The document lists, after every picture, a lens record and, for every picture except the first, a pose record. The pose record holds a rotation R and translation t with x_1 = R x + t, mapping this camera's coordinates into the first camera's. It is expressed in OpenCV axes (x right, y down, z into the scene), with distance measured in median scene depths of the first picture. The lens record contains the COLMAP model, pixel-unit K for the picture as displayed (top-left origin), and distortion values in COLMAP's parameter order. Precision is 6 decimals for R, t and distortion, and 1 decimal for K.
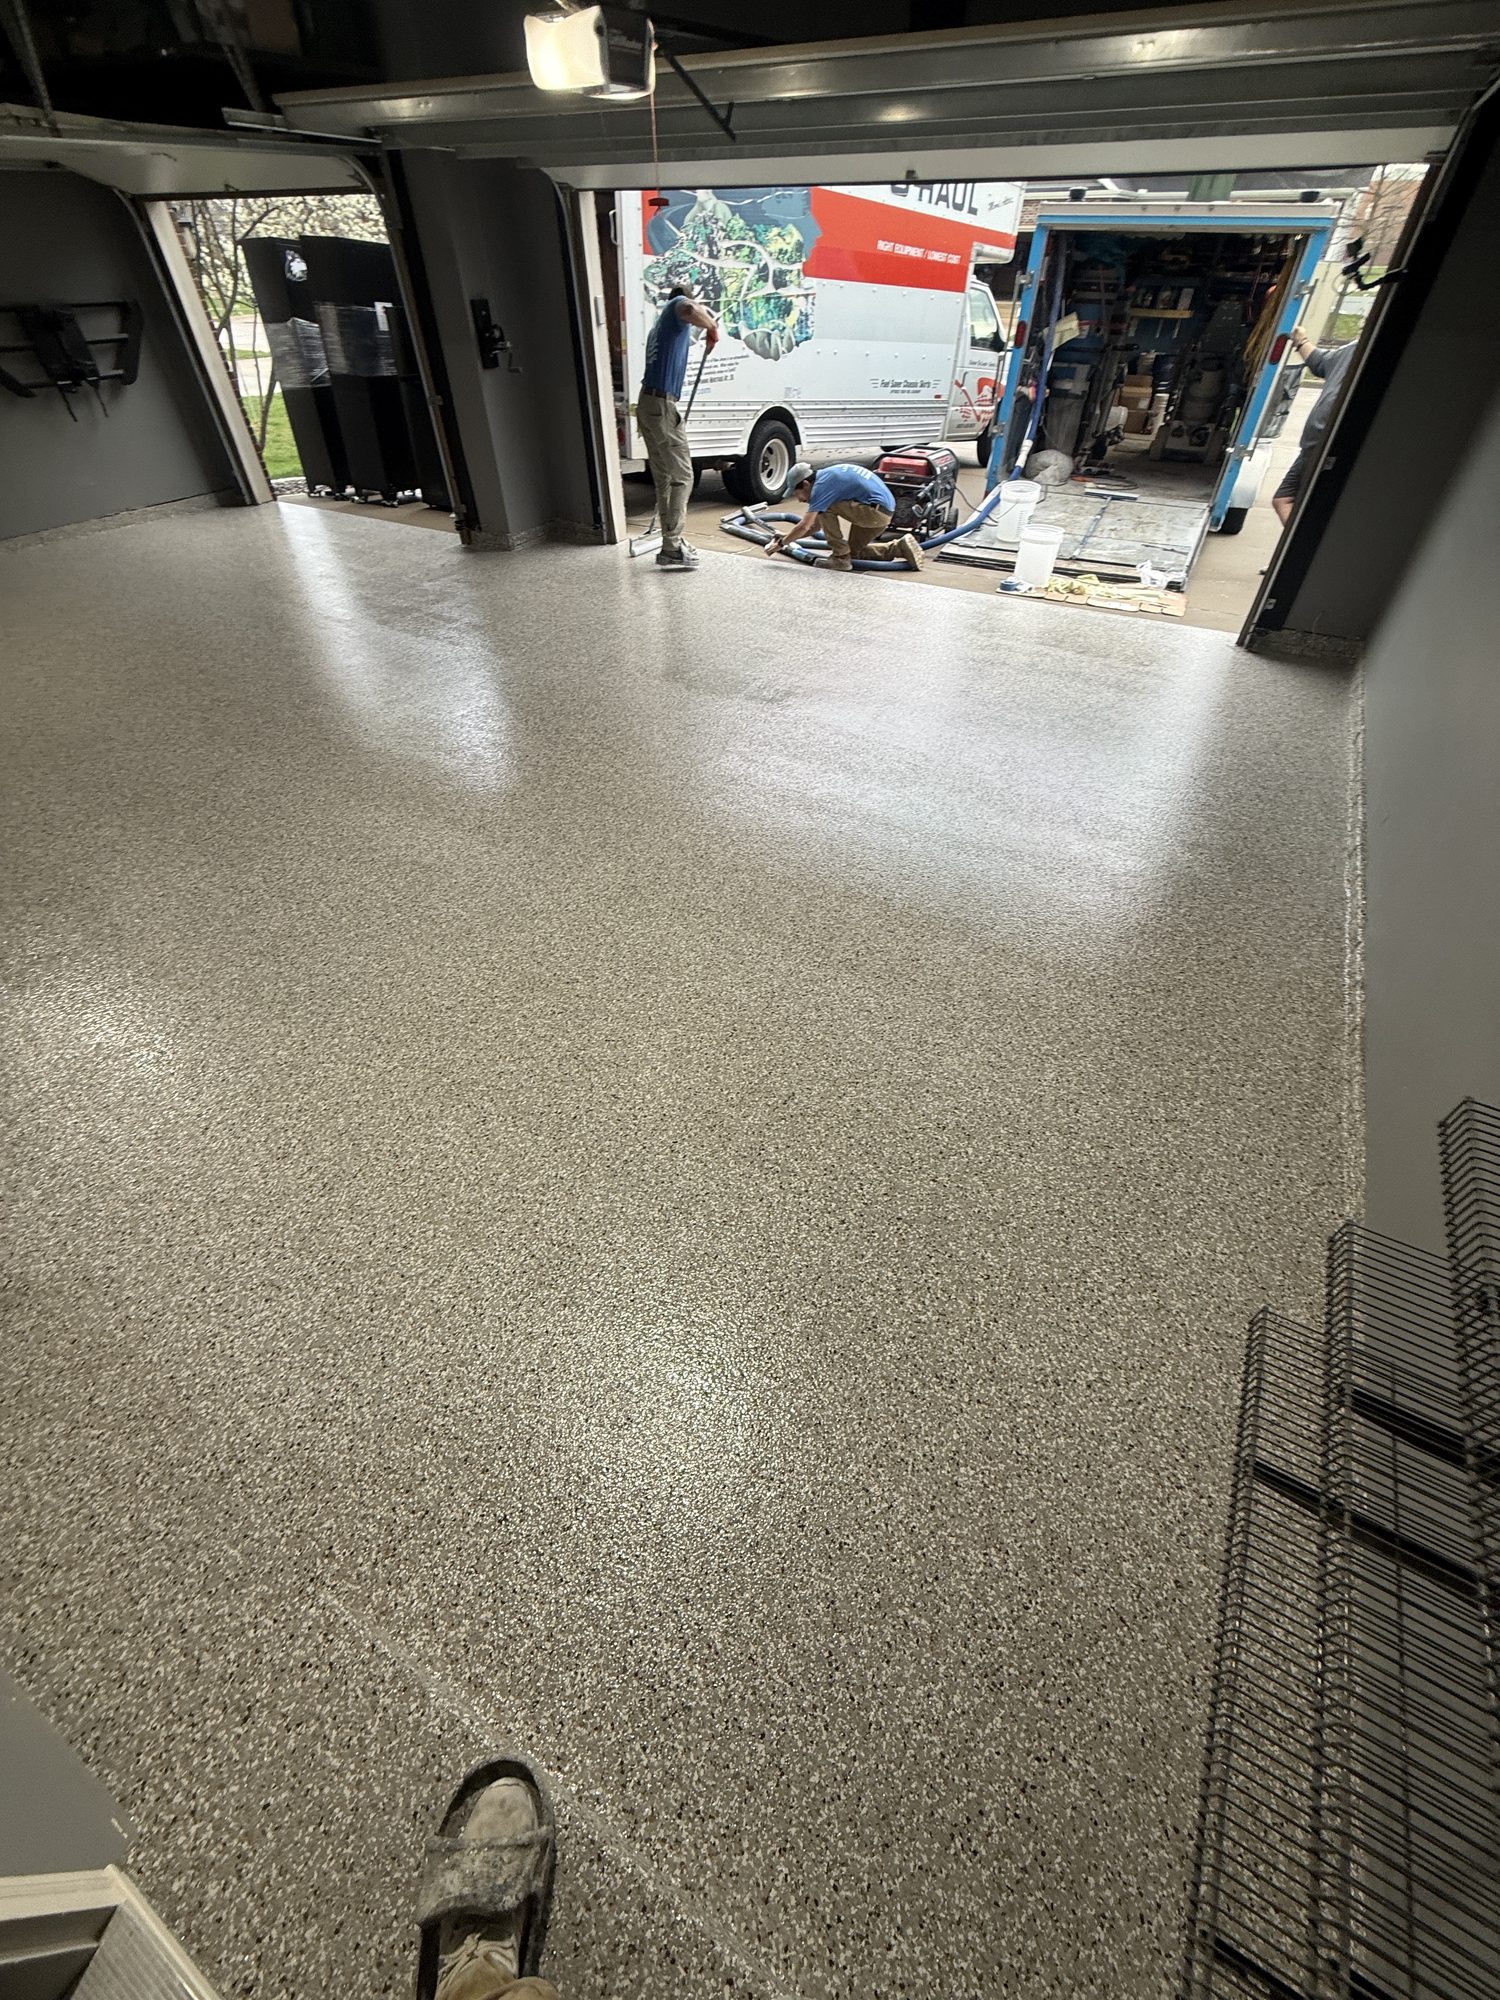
lens RADIAL K [[788.0, 0, 742.5], [0, 788.0, 995.0], [0, 0, 1]] dist [0.001138, -0.000620]
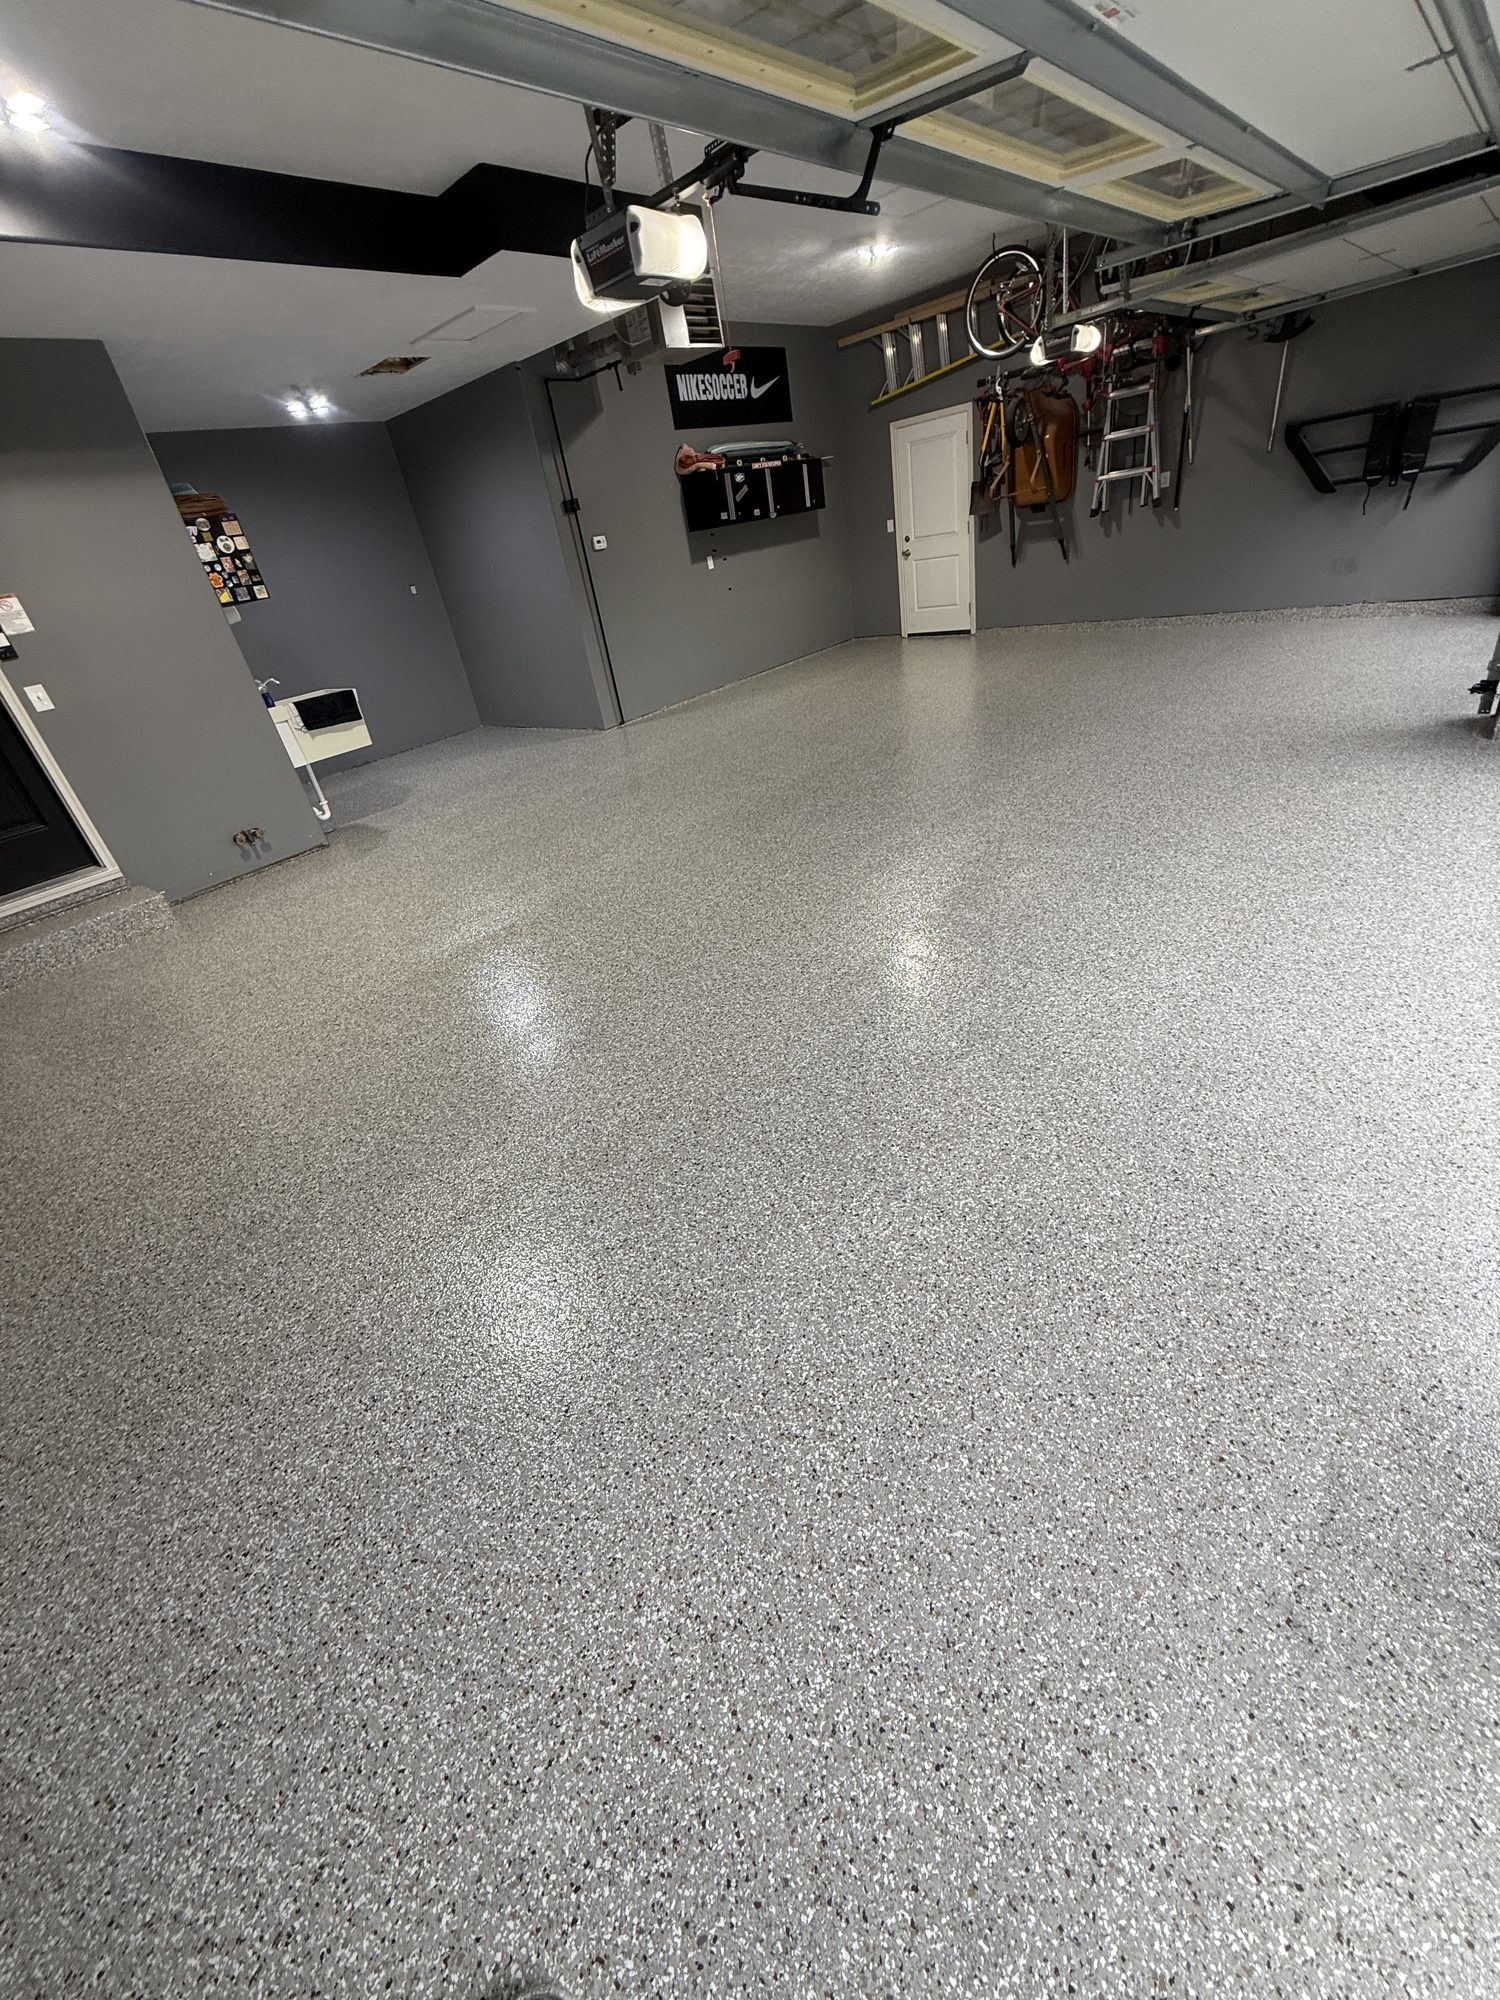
lens RADIAL K [[788.0, 0, 753.4], [0, 788.0, 997.8], [0, 0, 1]] dist [0.001138, -0.000620]
pose [[-0.176793, 0.535944, -0.825535, 0.665281], [-0.558274, 0.636167, 0.532562, -0.709264], [0.810602, 0.555028, 0.186734, 0.855670]]
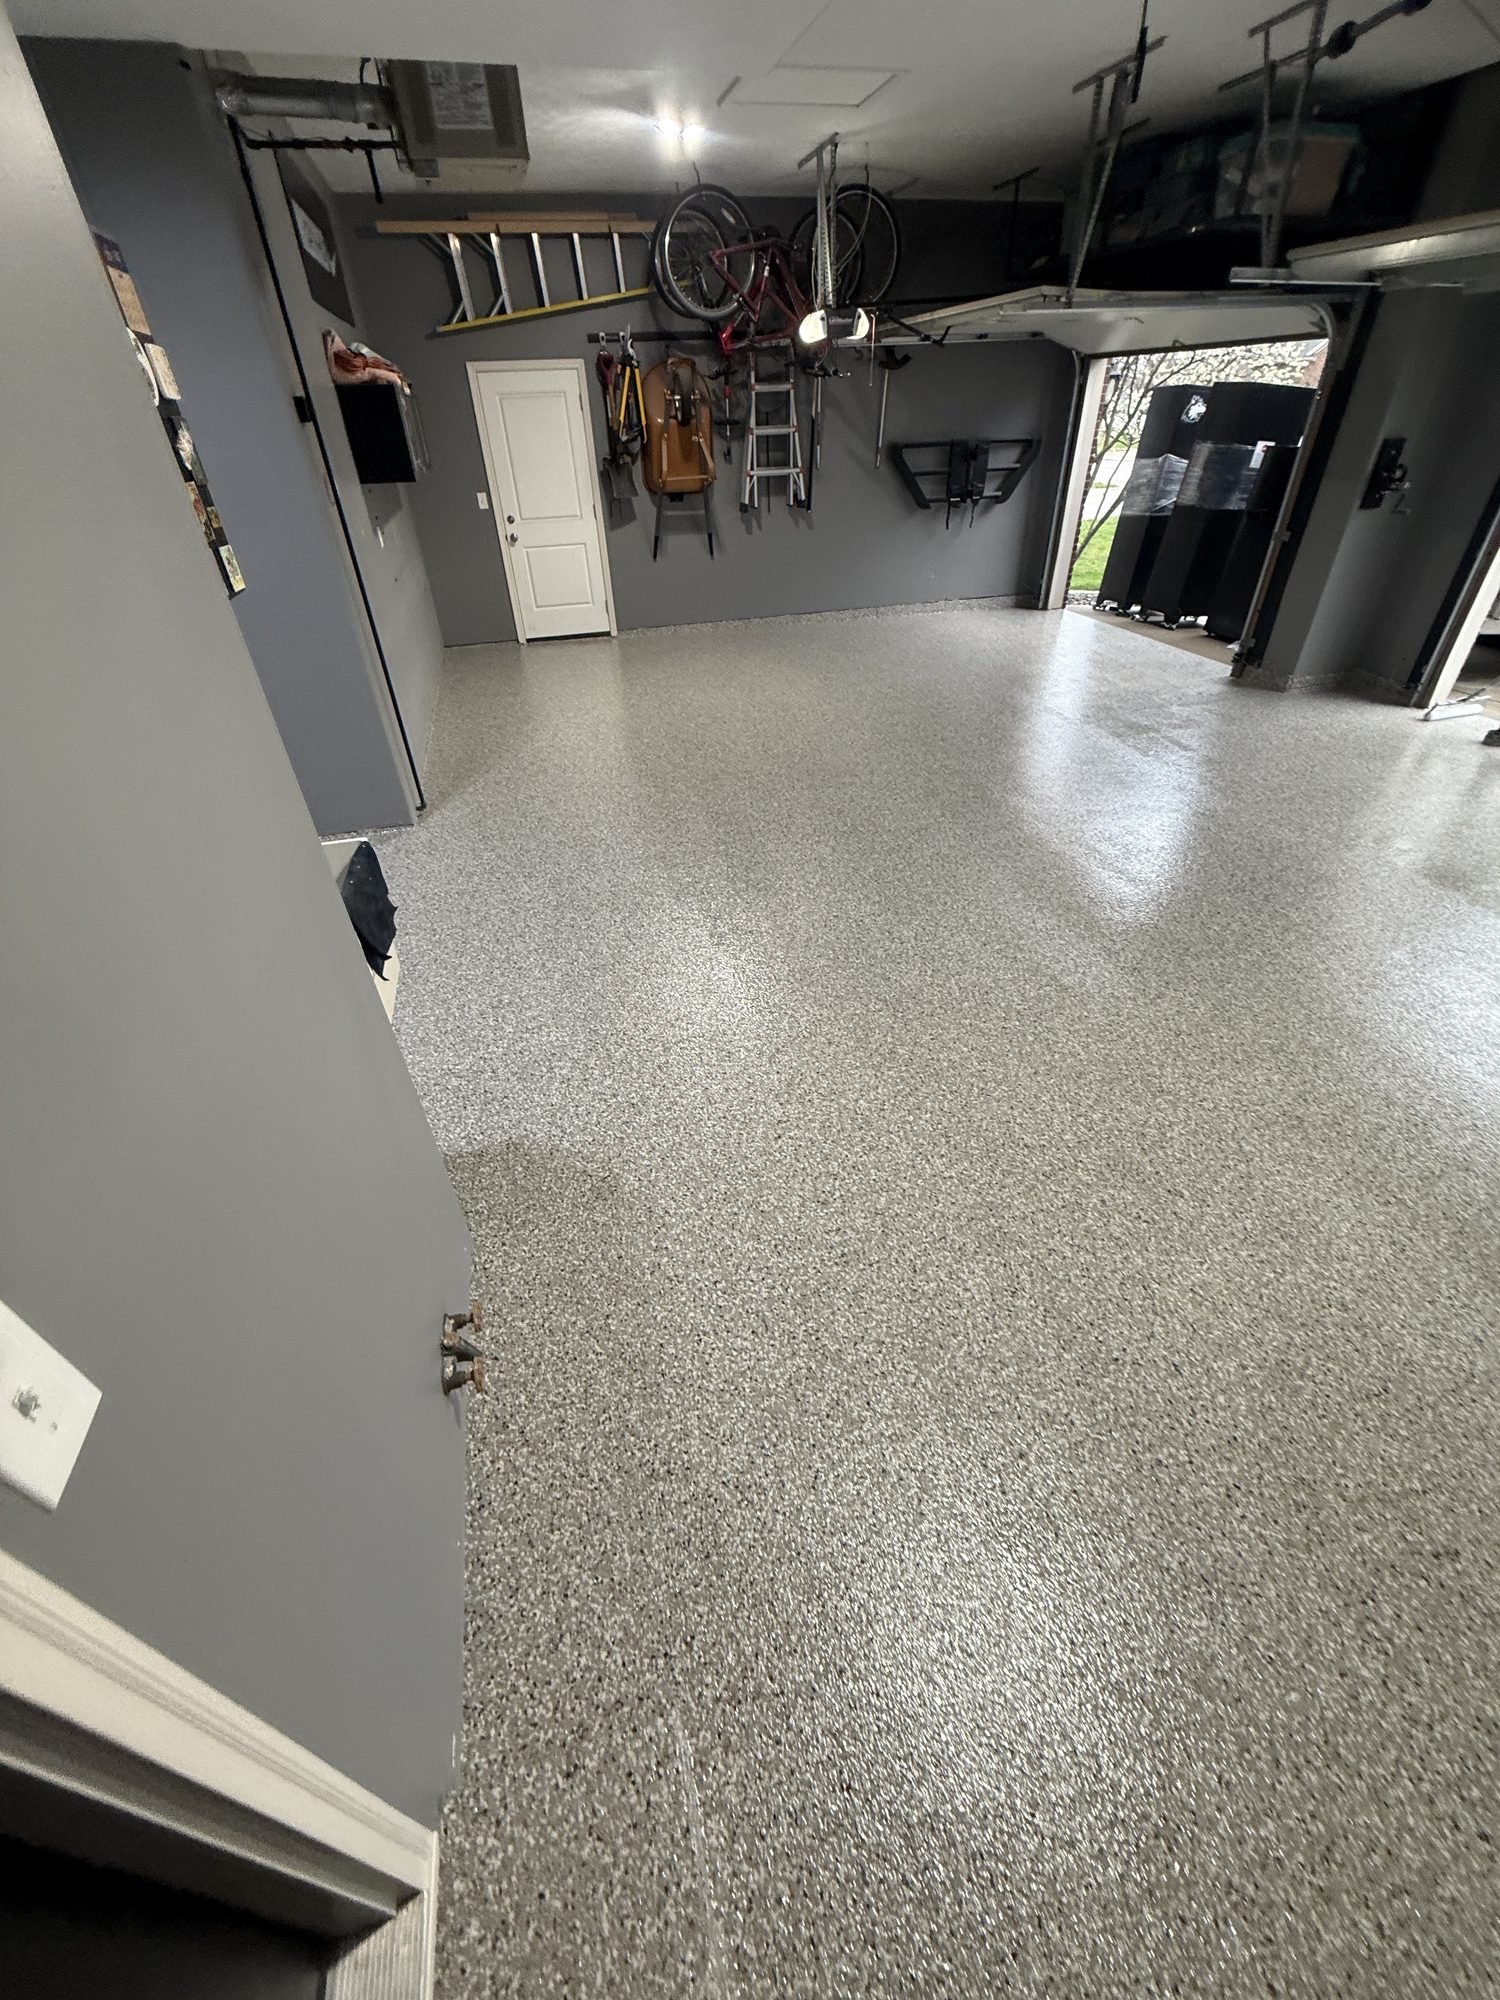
lens RADIAL K [[788.0, 0, 752.0], [0, 788.0, 996.0], [0, 0, 1]] dist [0.001138, -0.000620]
pose [[0.703697, 0.413038, -0.578110, -0.089052], [-0.474033, 0.879028, 0.051022, -0.019738], [0.529248, 0.238139, 0.814362, 0.031933]]
